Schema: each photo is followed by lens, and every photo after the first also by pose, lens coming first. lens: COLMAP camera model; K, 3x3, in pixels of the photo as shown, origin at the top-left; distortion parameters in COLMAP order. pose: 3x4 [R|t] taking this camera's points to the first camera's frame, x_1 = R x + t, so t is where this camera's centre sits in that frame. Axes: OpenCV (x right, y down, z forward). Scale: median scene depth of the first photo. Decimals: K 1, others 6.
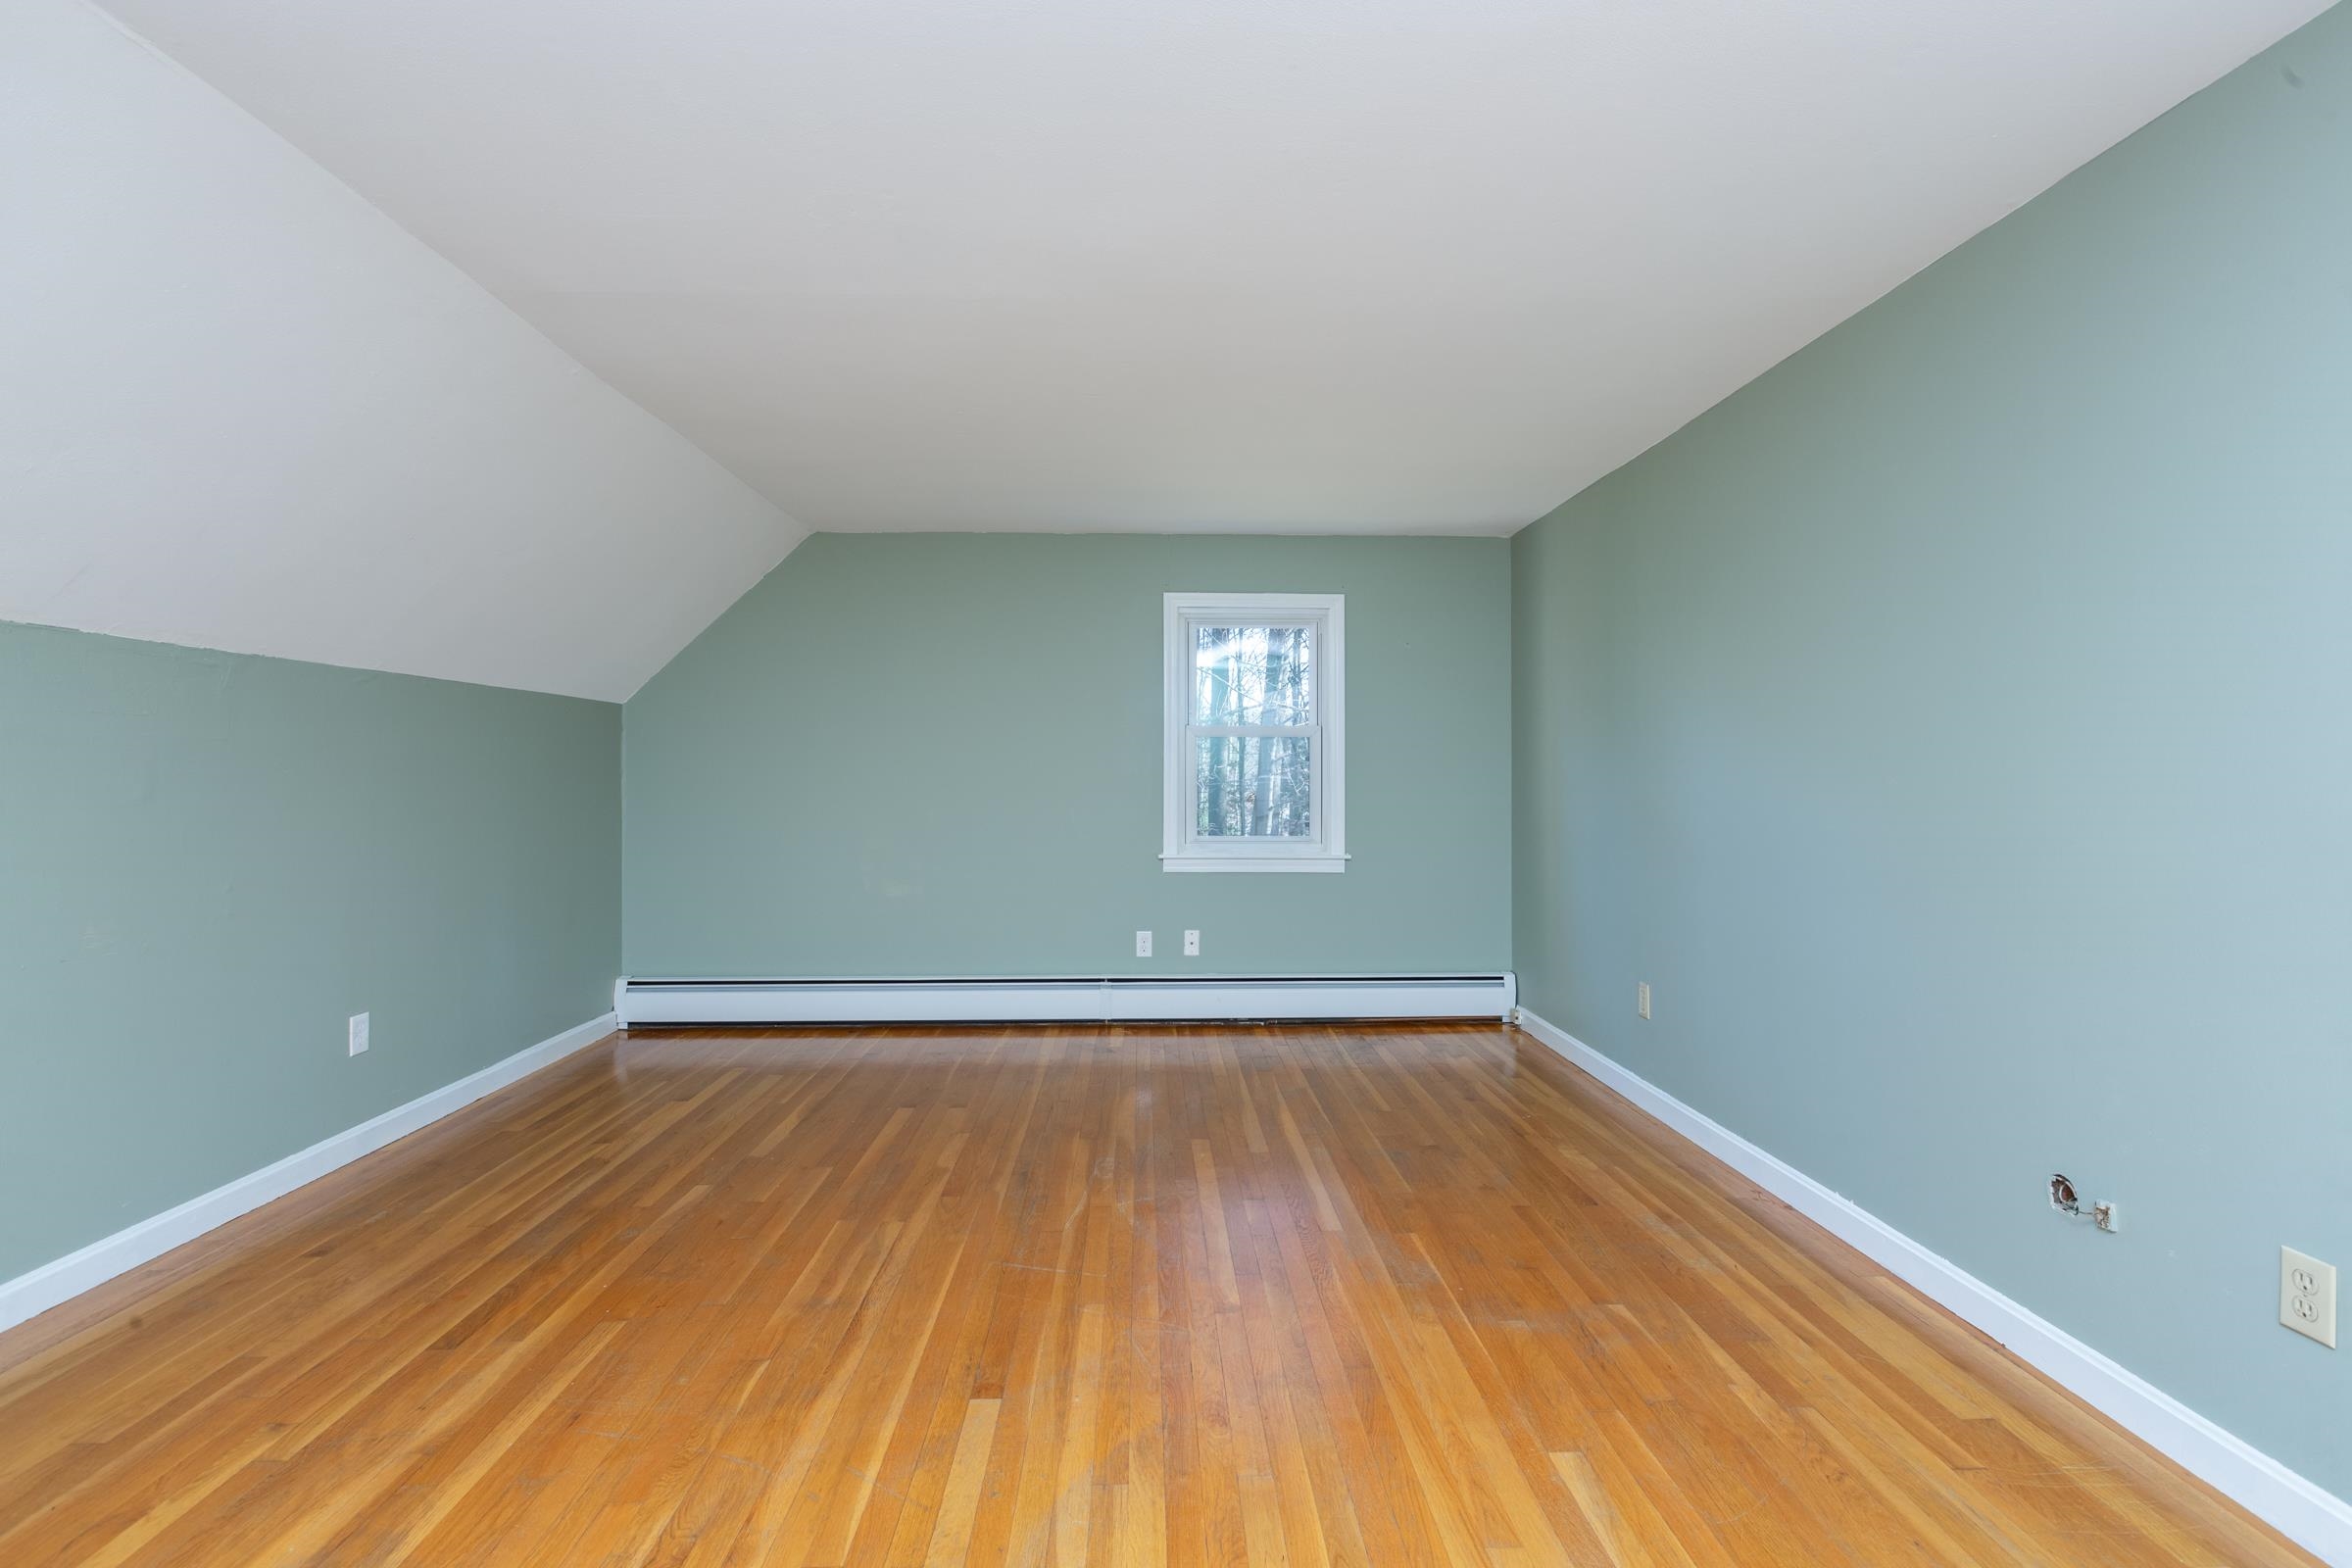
lens RADIAL K [[1053.5, 0, 1174.7], [0, 1053.5, 773.3], [0, 0, 1]] dist [0.006775, -0.000389]
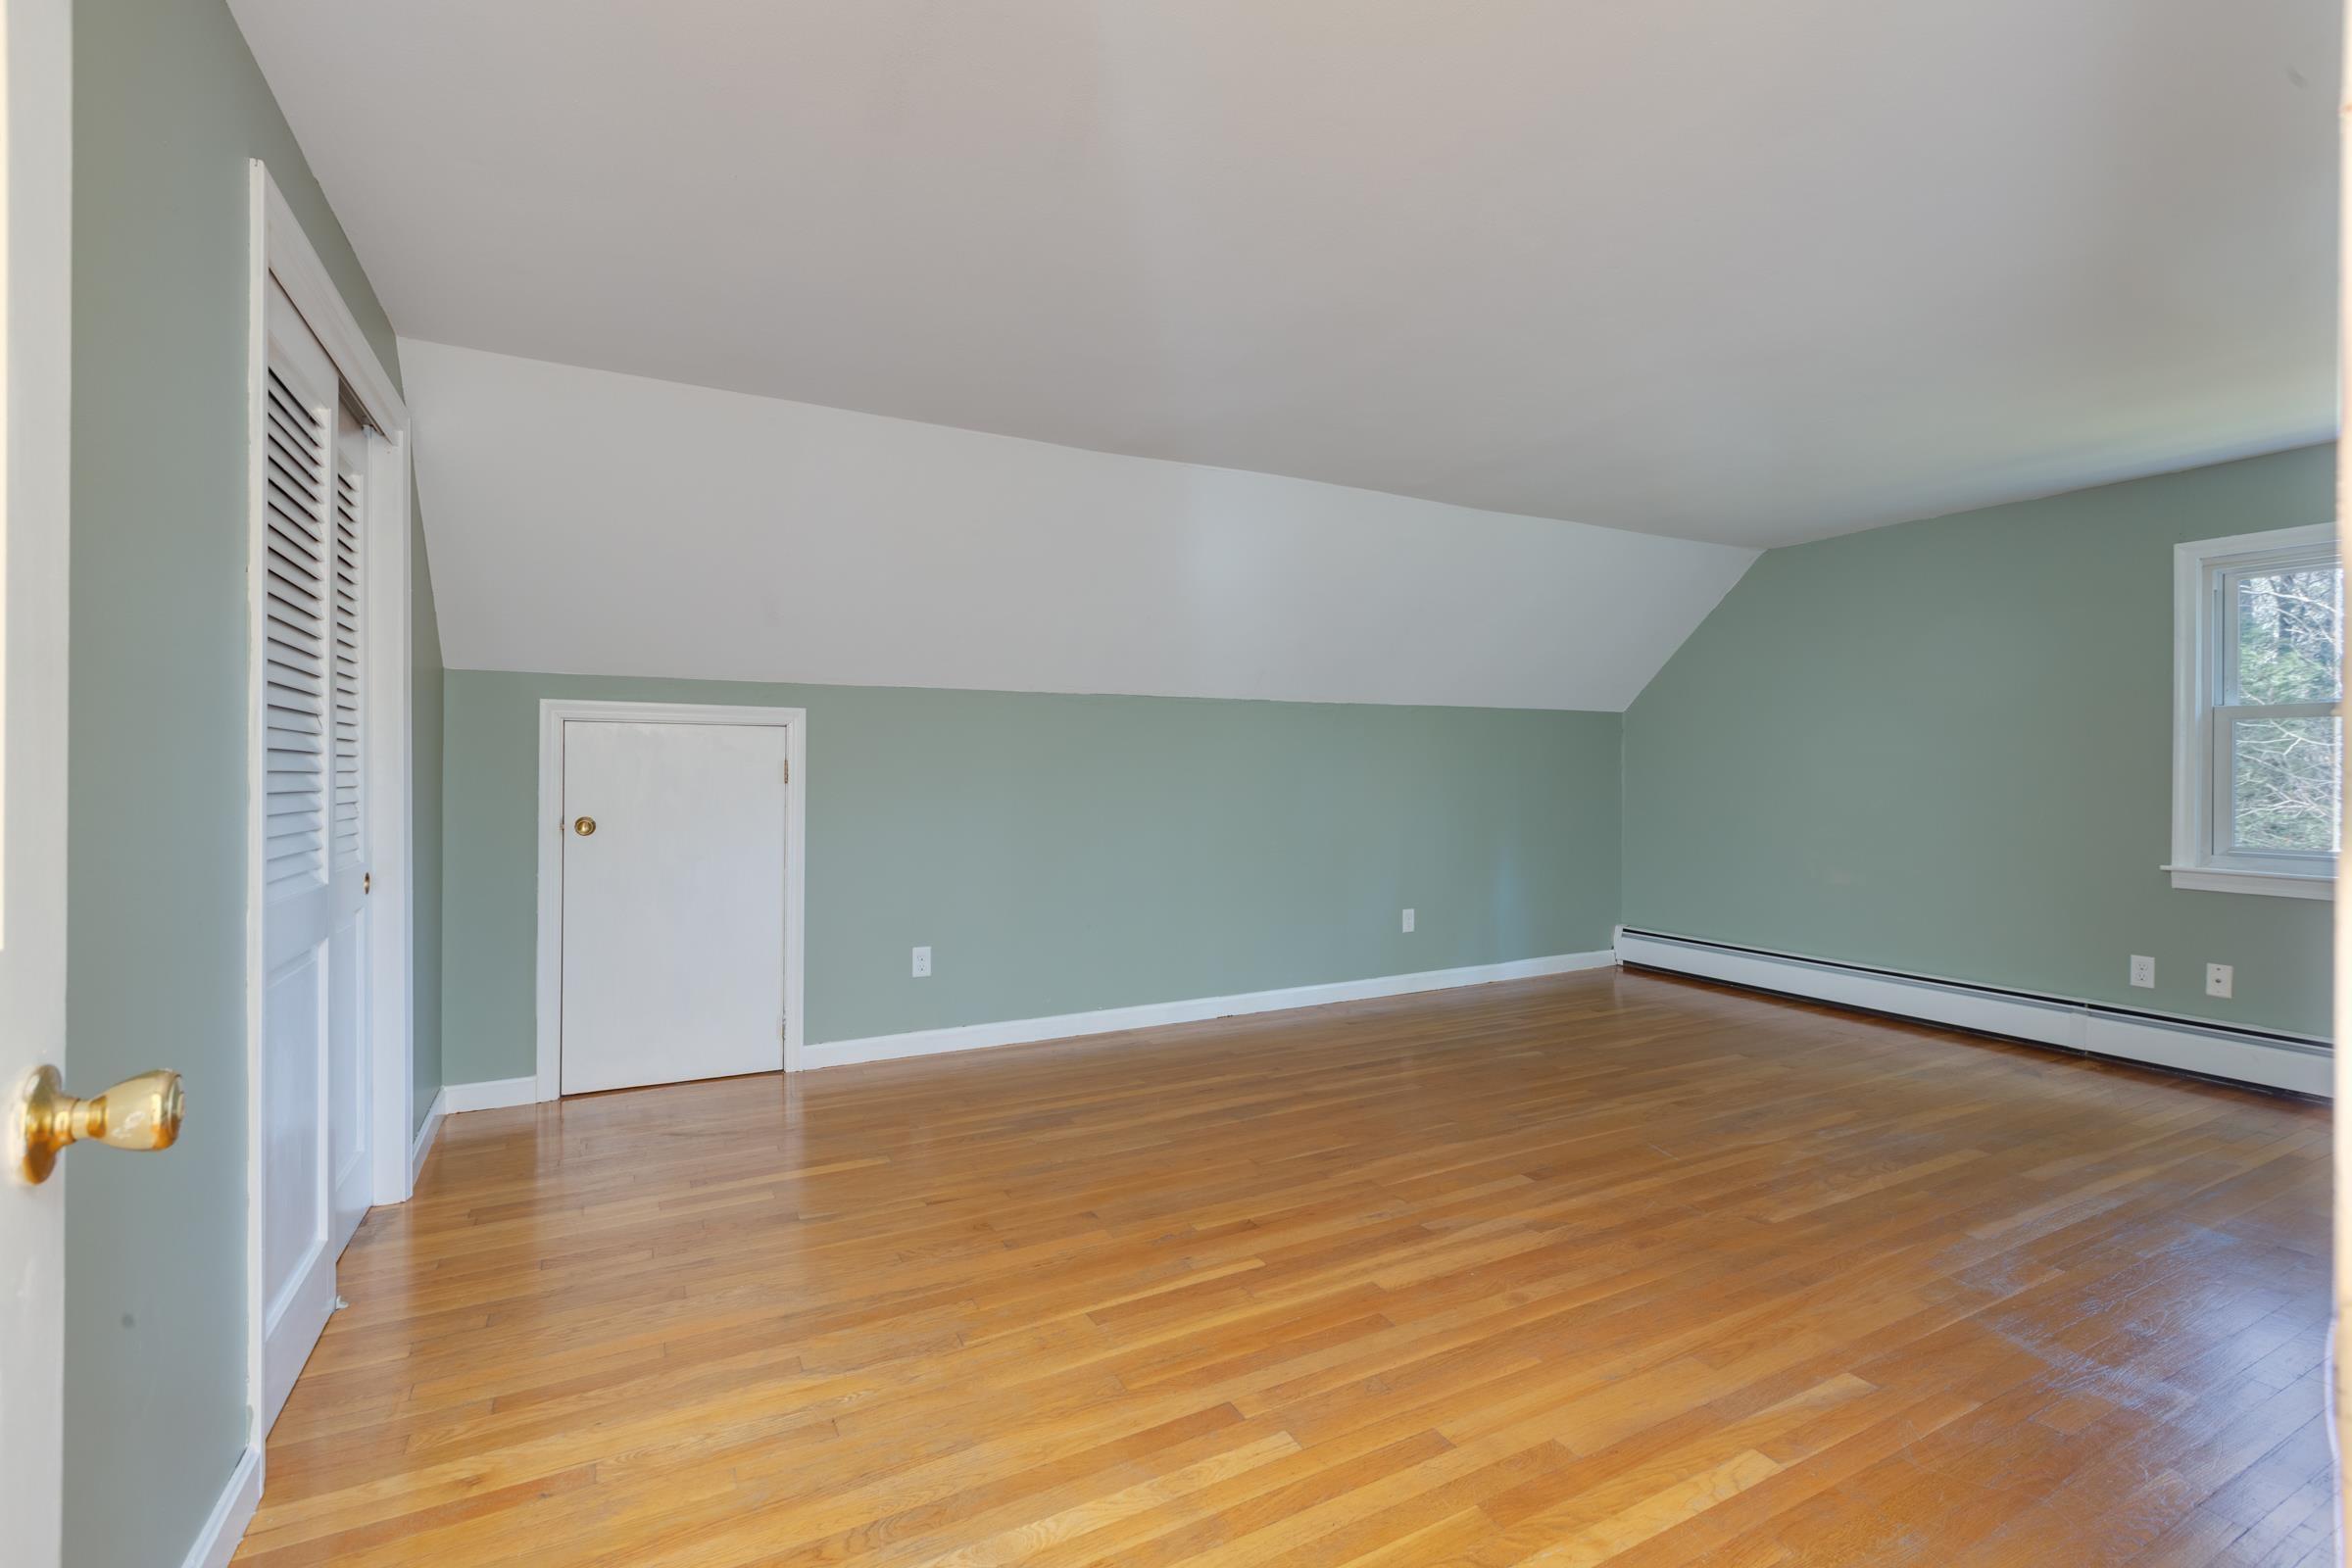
lens RADIAL K [[1053.5, 0, 1174.7], [0, 1053.5, 773.3], [0, 0, 1]] dist [0.006775, -0.000389]
pose [[0.435801, 0.004575, -0.900032, 0.771262], [0.002184, 0.999979, 0.006141, -0.001729], [0.900041, -0.004642, 0.435781, -0.096499]]
